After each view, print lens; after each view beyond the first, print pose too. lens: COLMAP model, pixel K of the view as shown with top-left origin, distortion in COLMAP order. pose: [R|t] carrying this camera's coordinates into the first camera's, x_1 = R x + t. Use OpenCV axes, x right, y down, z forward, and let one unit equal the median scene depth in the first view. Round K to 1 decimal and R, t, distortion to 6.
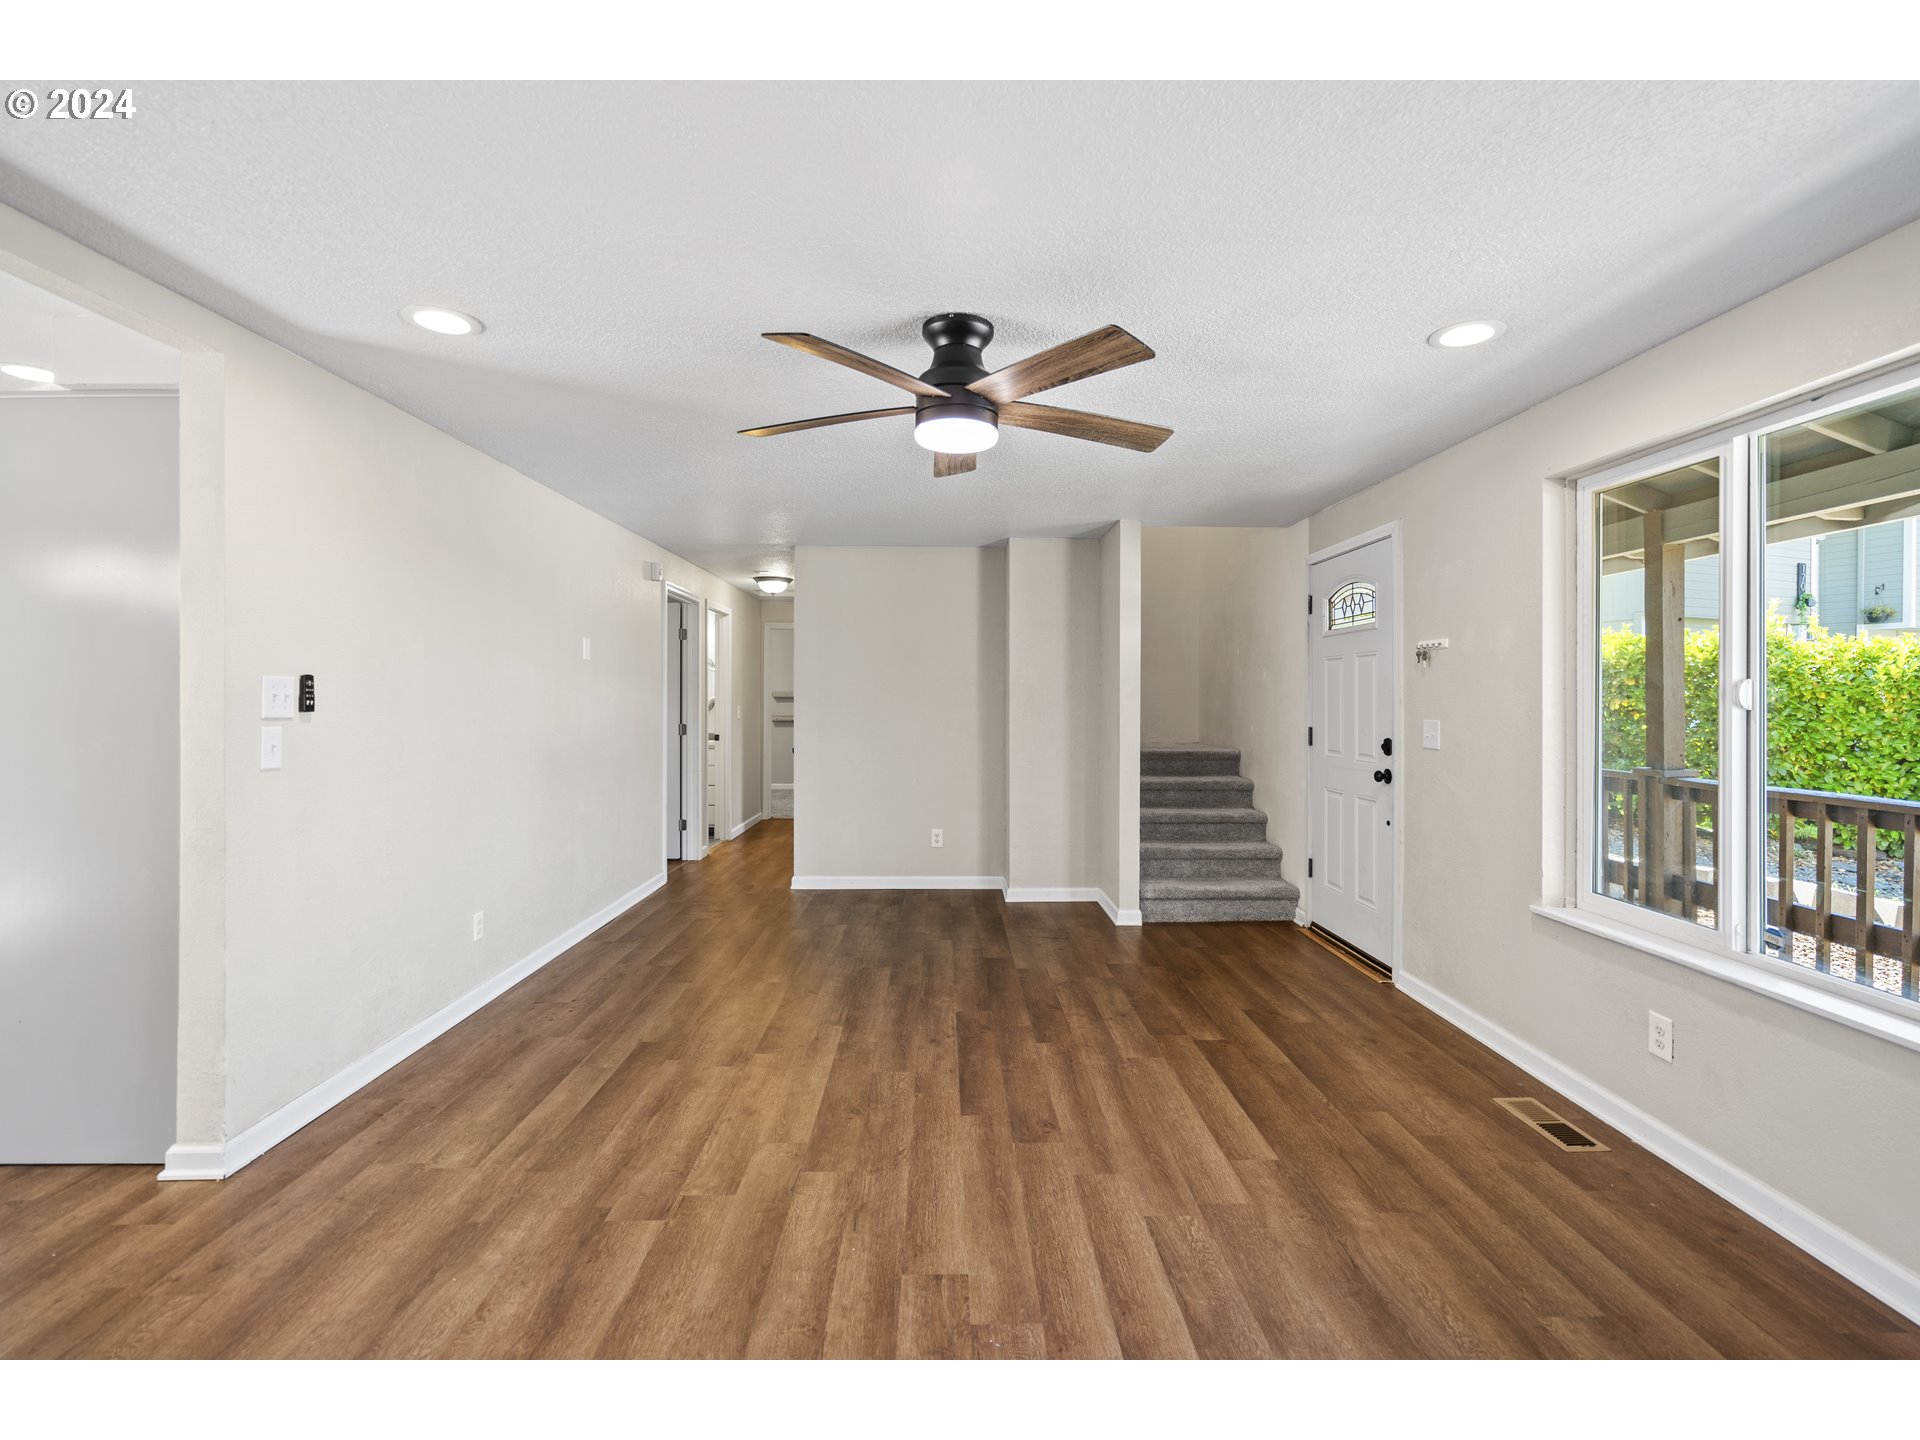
lens RADIAL K [[879.2, 0, 961.5], [0, 879.2, 712.6], [0, 0, 1]] dist [0.002387, 0.001760]
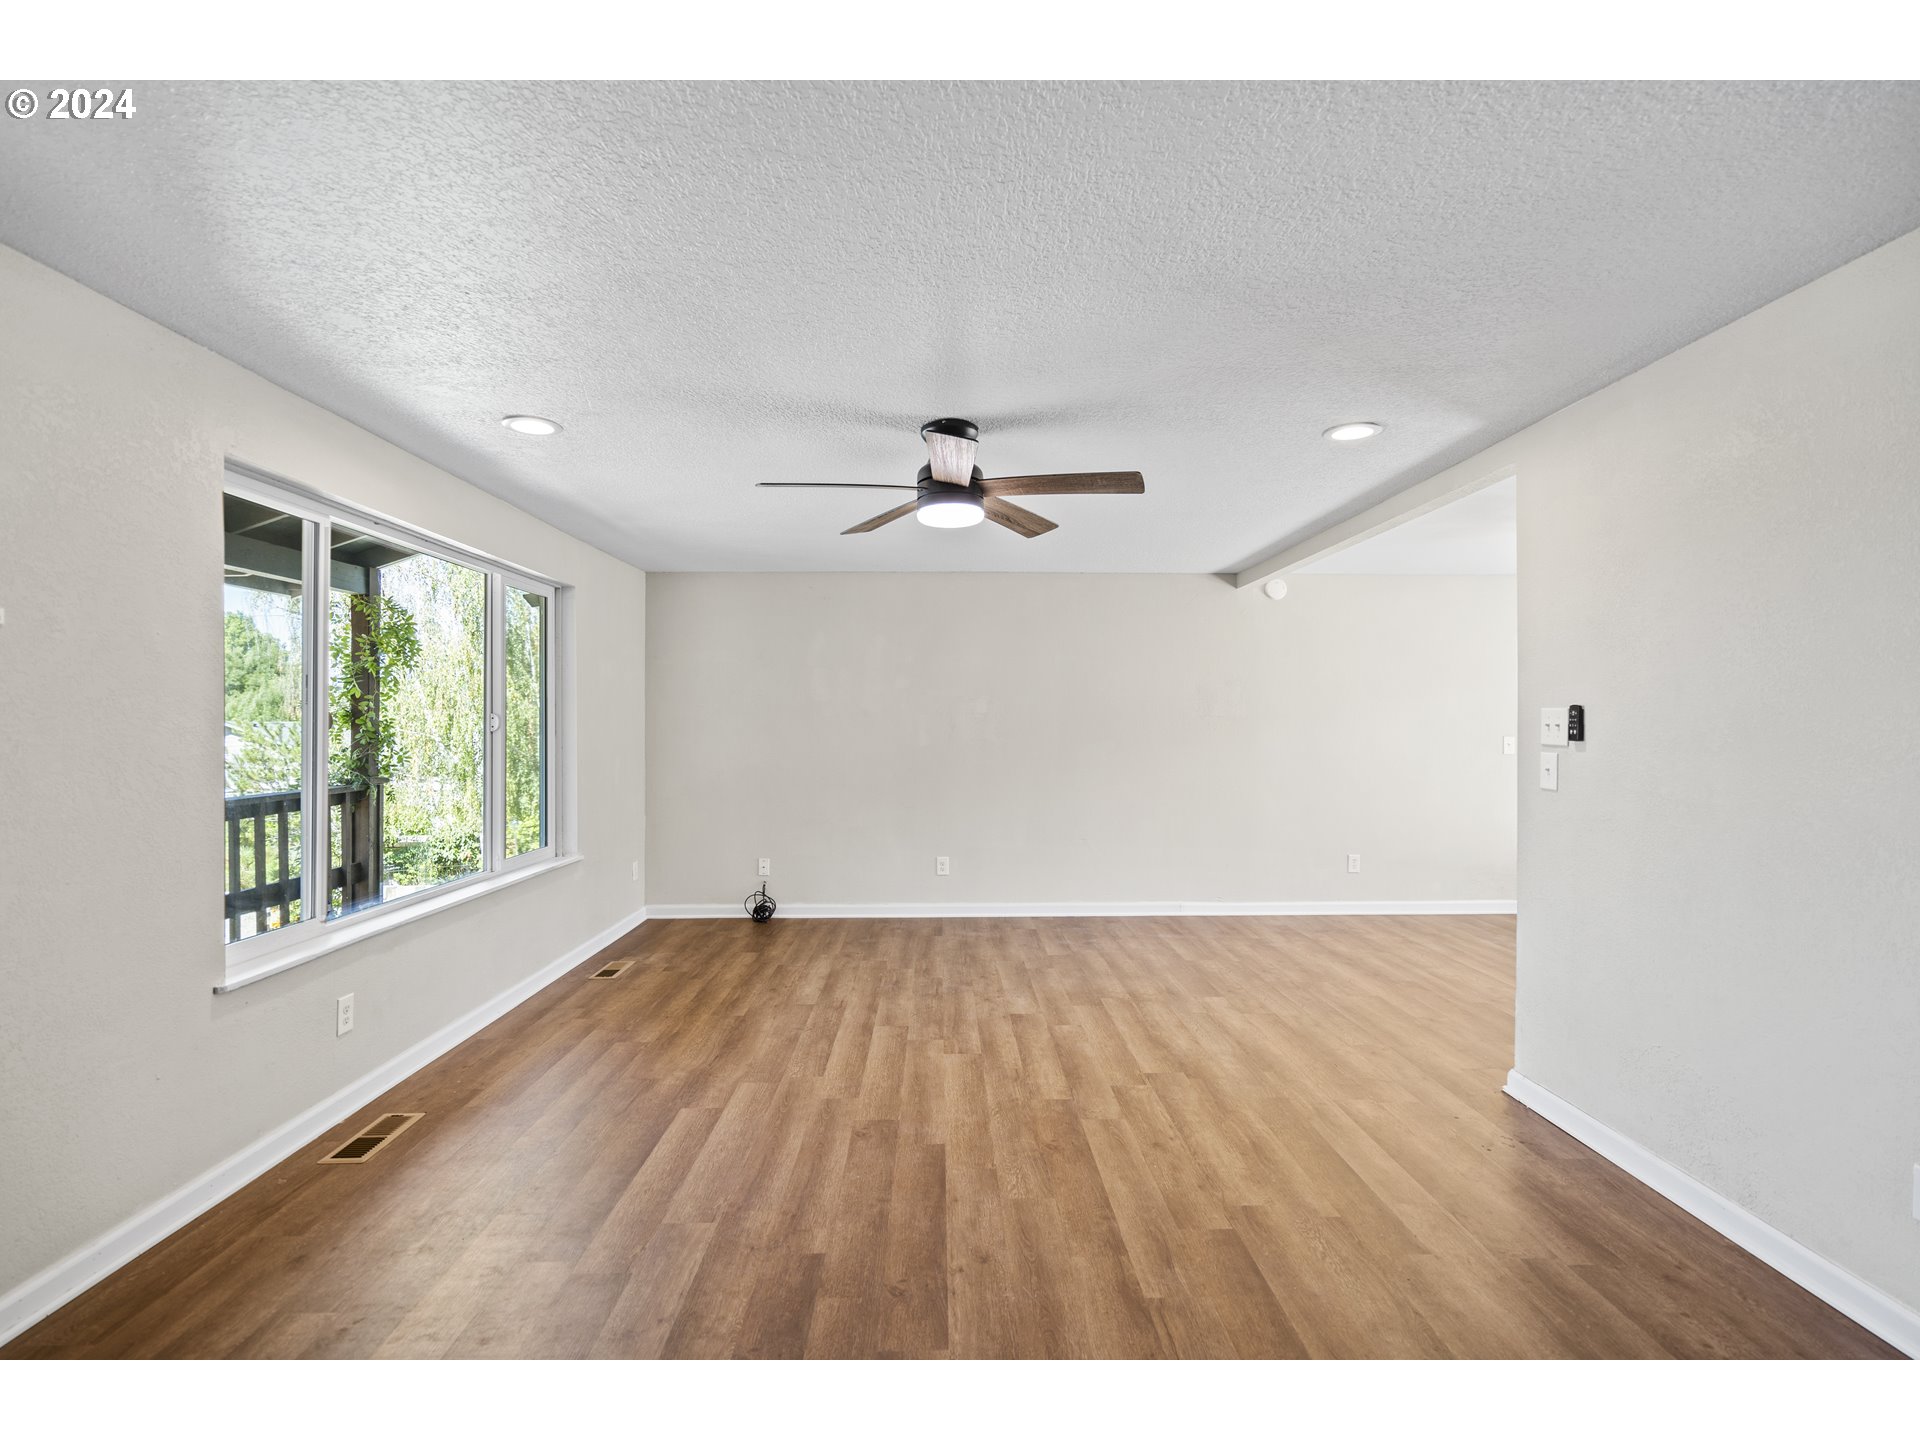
lens RADIAL K [[879.2, 0, 961.5], [0, 879.2, 712.6], [0, 0, 1]] dist [0.002387, 0.001760]
pose [[-0.999990, -0.003198, -0.003156, -0.015276], [-0.003207, 0.999991, 0.002818, -0.035385], [0.003147, 0.002829, -0.999991, 2.059366]]
